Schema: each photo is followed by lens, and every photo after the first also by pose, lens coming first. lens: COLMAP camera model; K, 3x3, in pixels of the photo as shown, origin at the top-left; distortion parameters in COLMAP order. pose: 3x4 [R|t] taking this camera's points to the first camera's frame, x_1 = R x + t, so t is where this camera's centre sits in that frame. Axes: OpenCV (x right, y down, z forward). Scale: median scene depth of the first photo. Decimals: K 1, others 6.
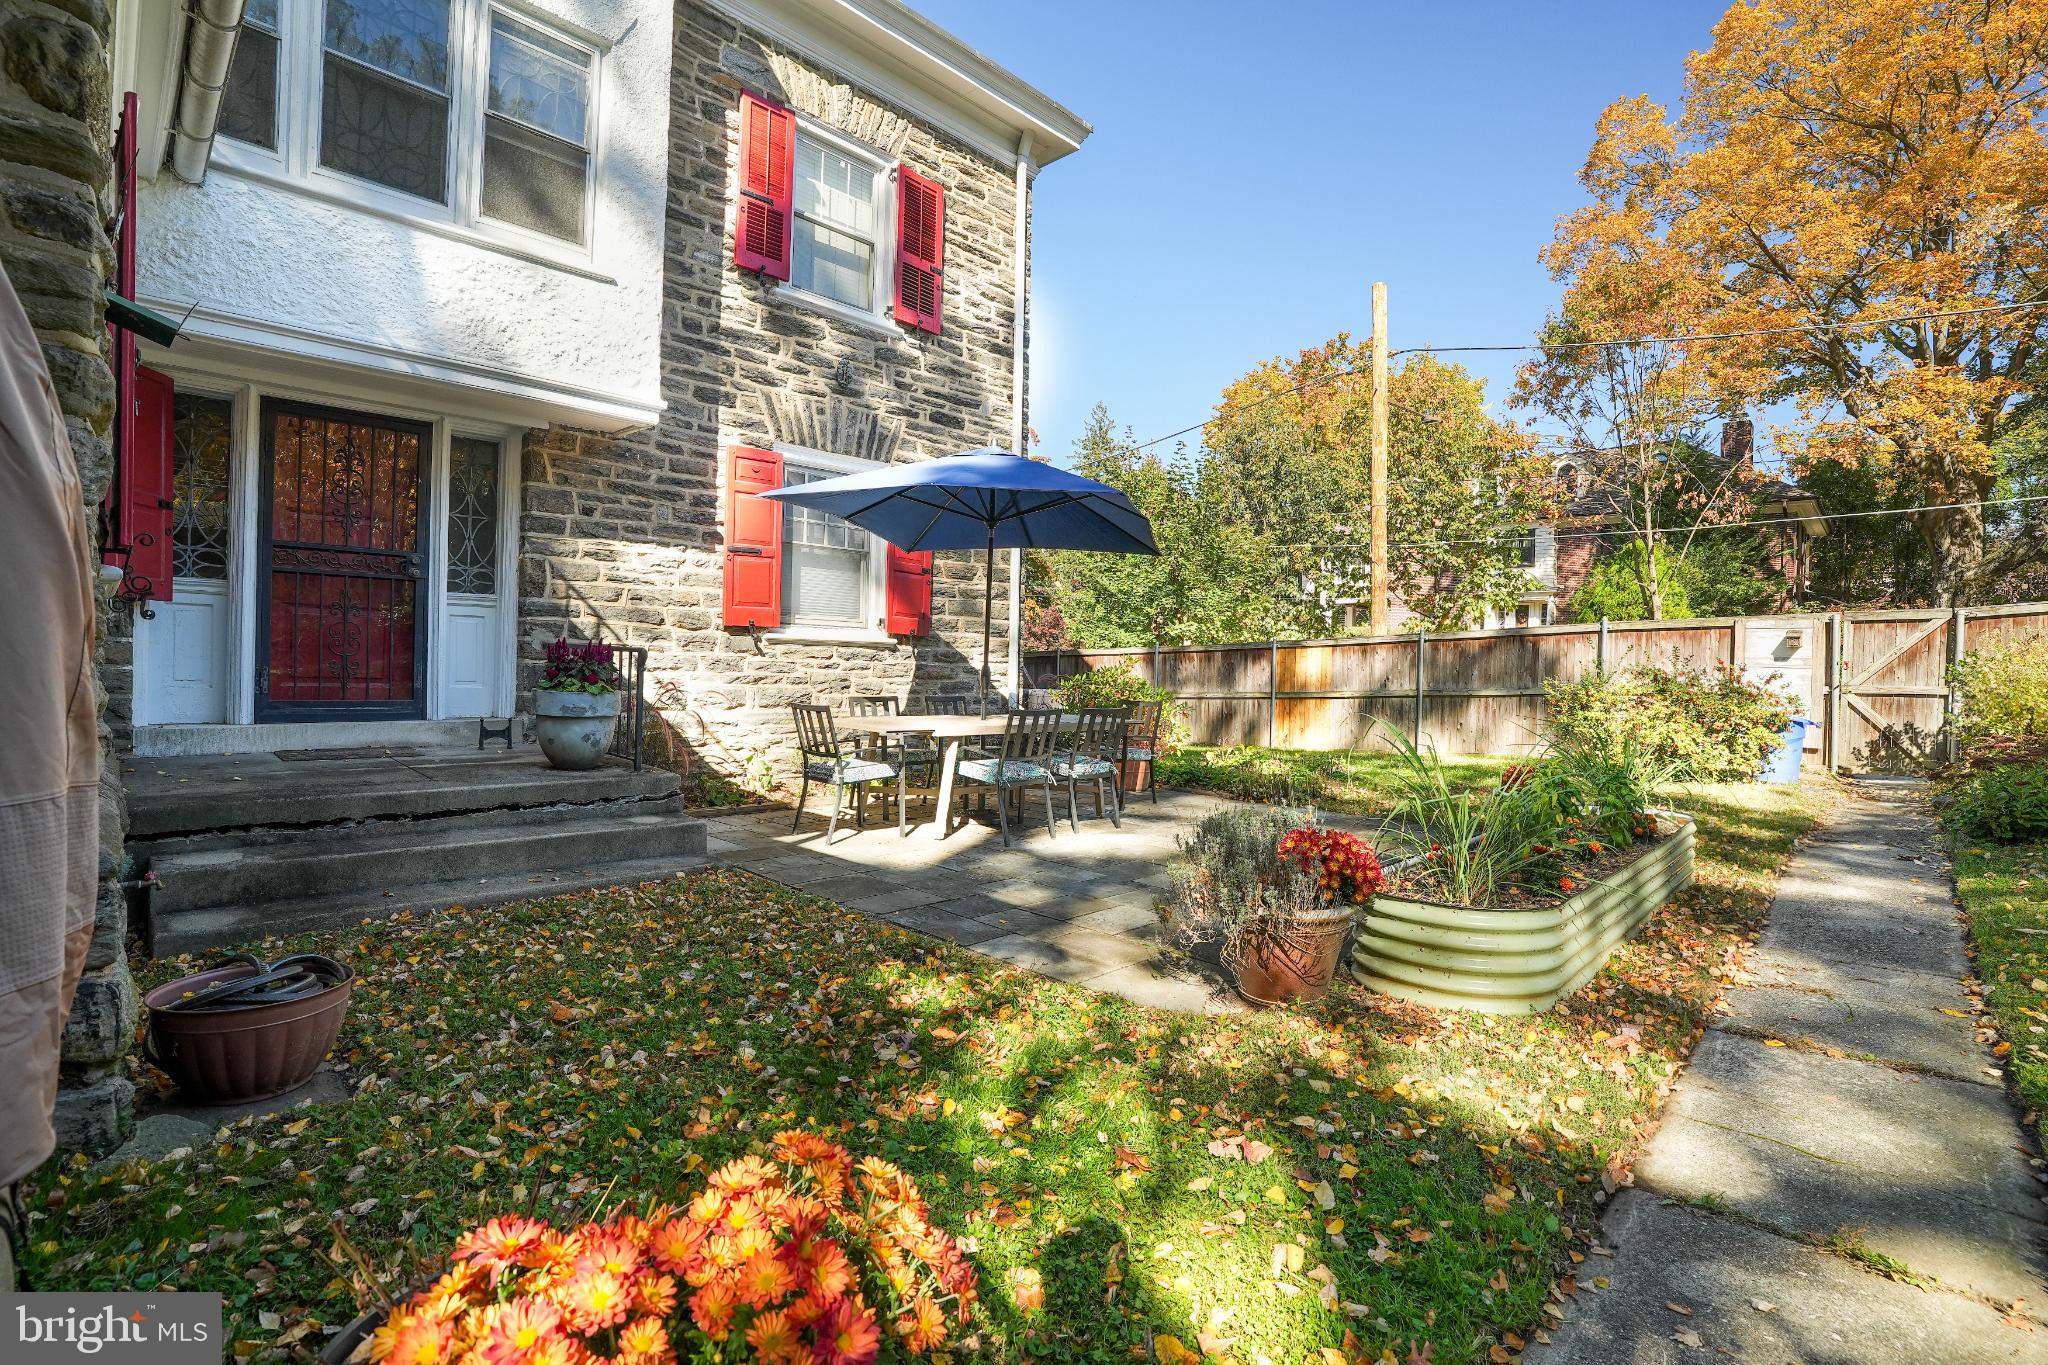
lens RADIAL K [[946.0, 0, 1023.8], [0, 946.0, 677.6], [0, 0, 1]] dist [-0.072268, 0.028005]
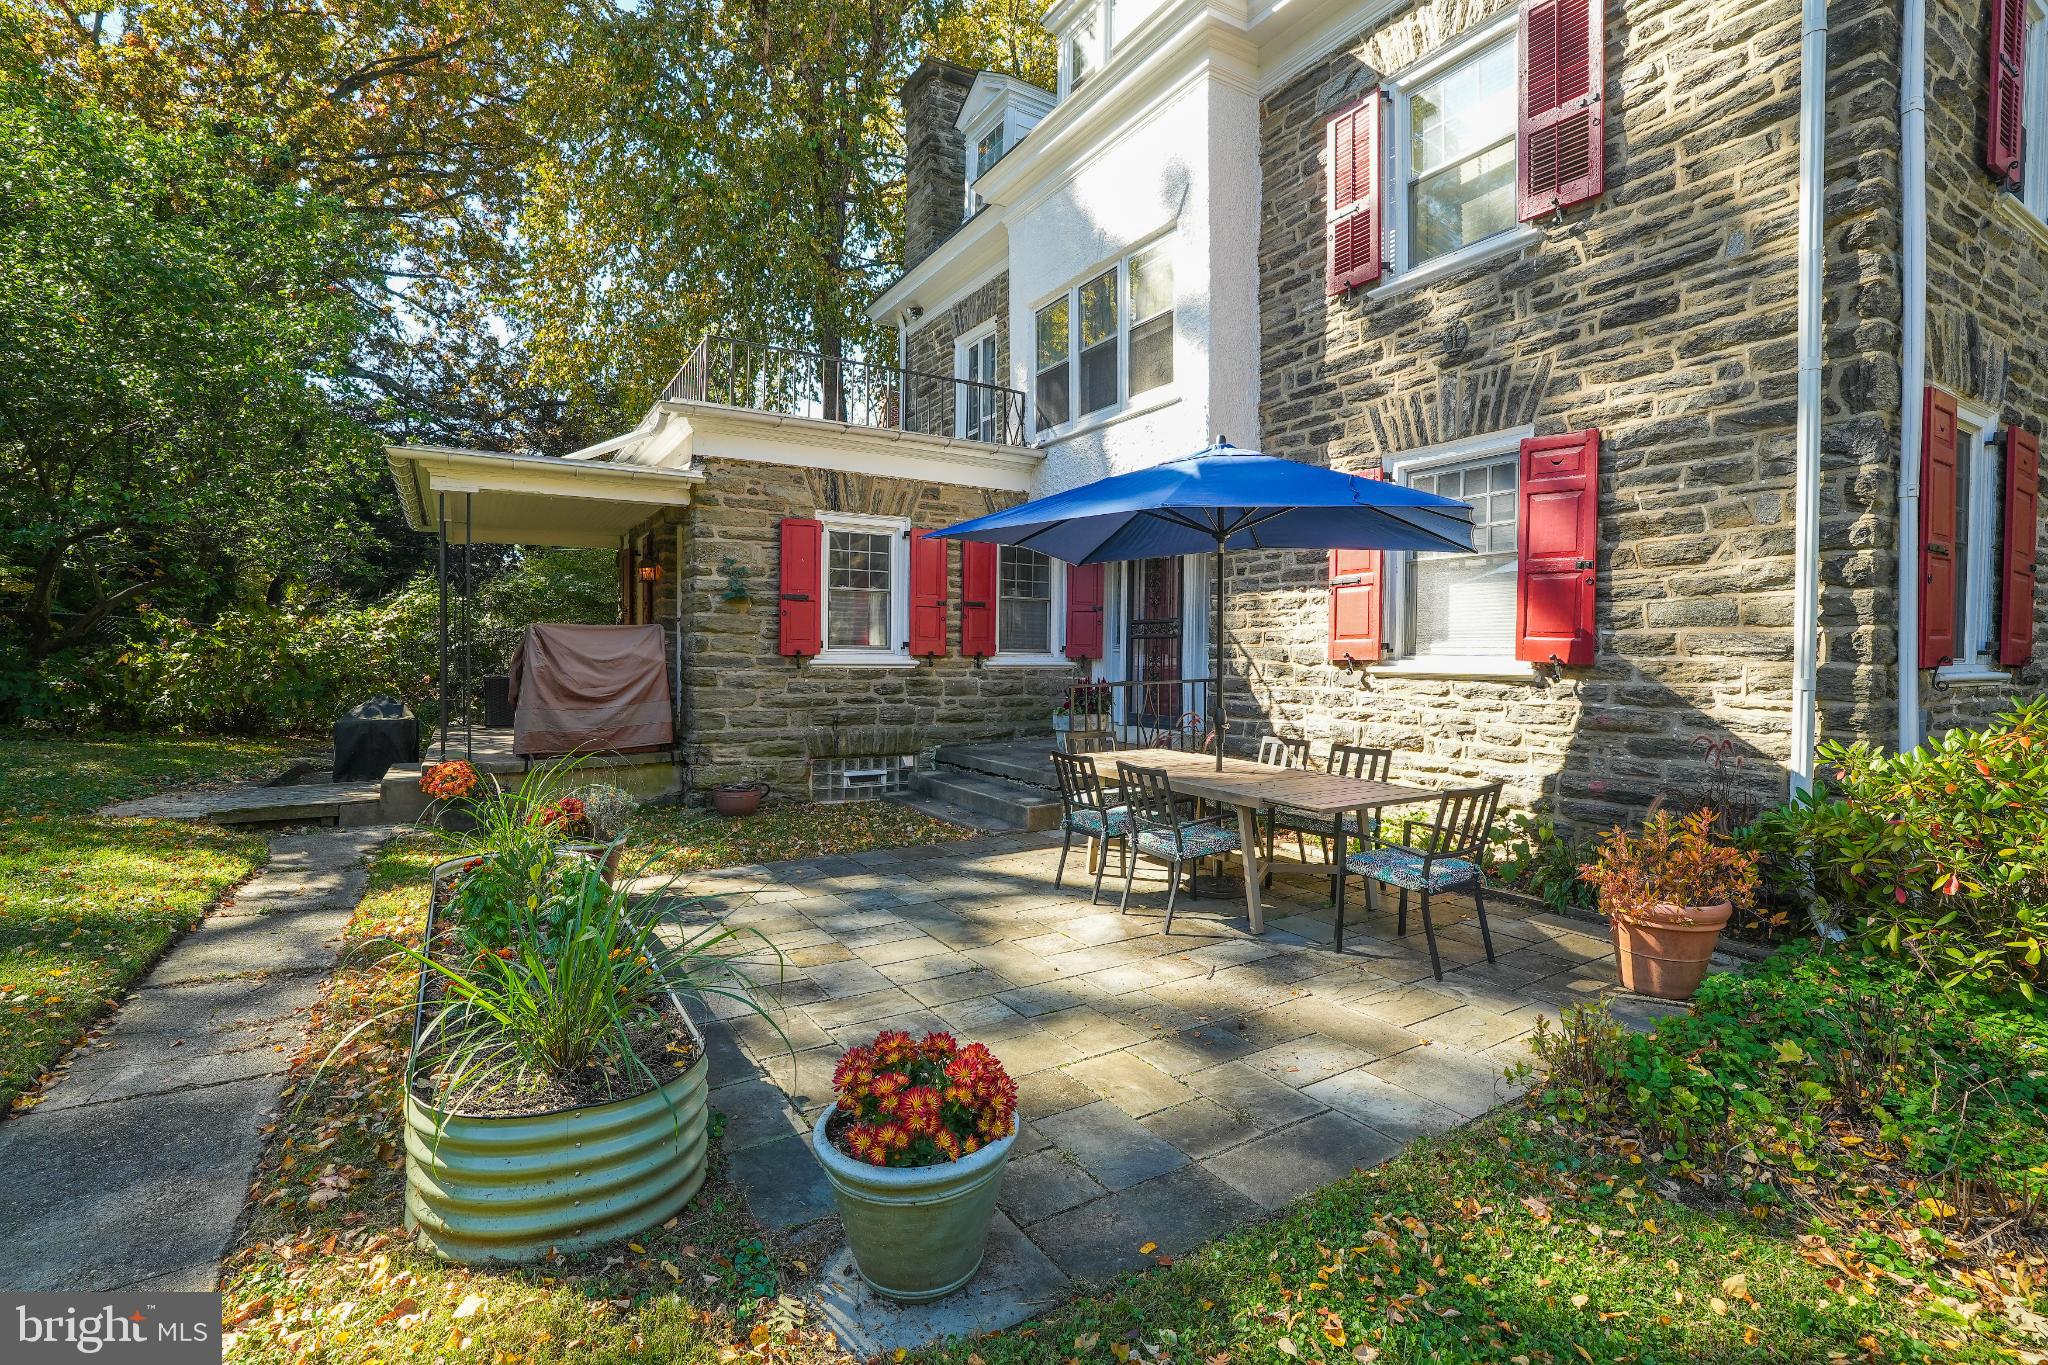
lens RADIAL K [[946.0, 0, 1023.8], [0, 946.0, 677.6], [0, 0, 1]] dist [-0.072268, 0.028005]
pose [[-0.250038, -0.003749, -0.968229, 0.694390], [-0.026755, 0.999637, 0.003039, -0.029836], [0.967866, 0.026665, -0.250047, 0.892543]]
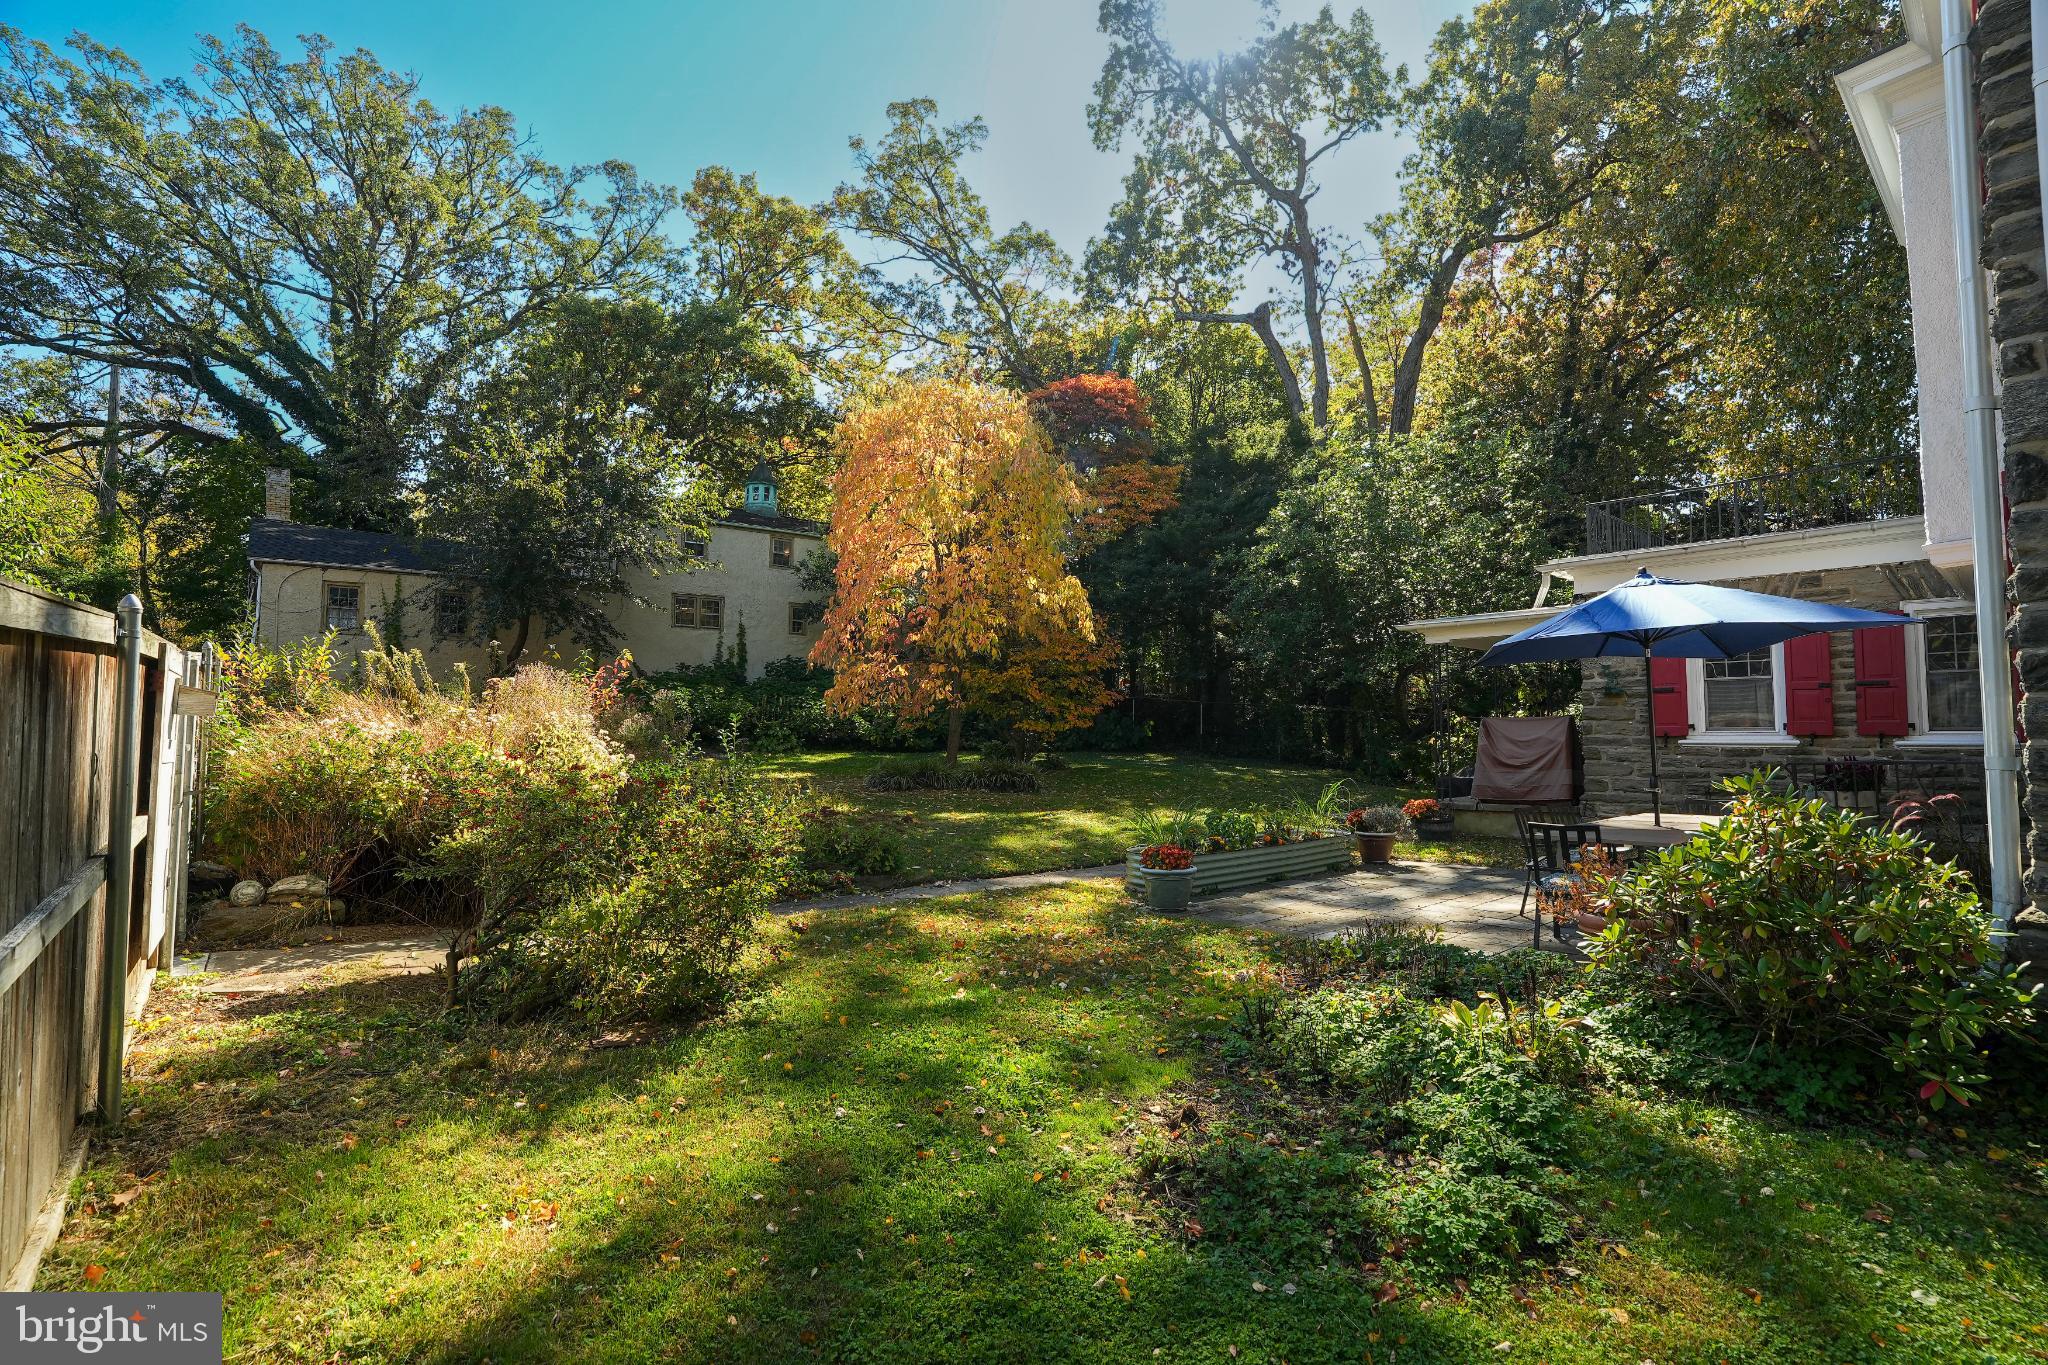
lens RADIAL K [[946.0, 0, 1023.8], [0, 946.0, 677.6], [0, 0, 1]] dist [-0.072268, 0.028005]
pose [[-0.997554, -0.017275, 0.067731, 0.540819], [-0.020388, 0.998754, -0.045543, -0.051737], [-0.066860, -0.046813, -0.996664, 1.797677]]
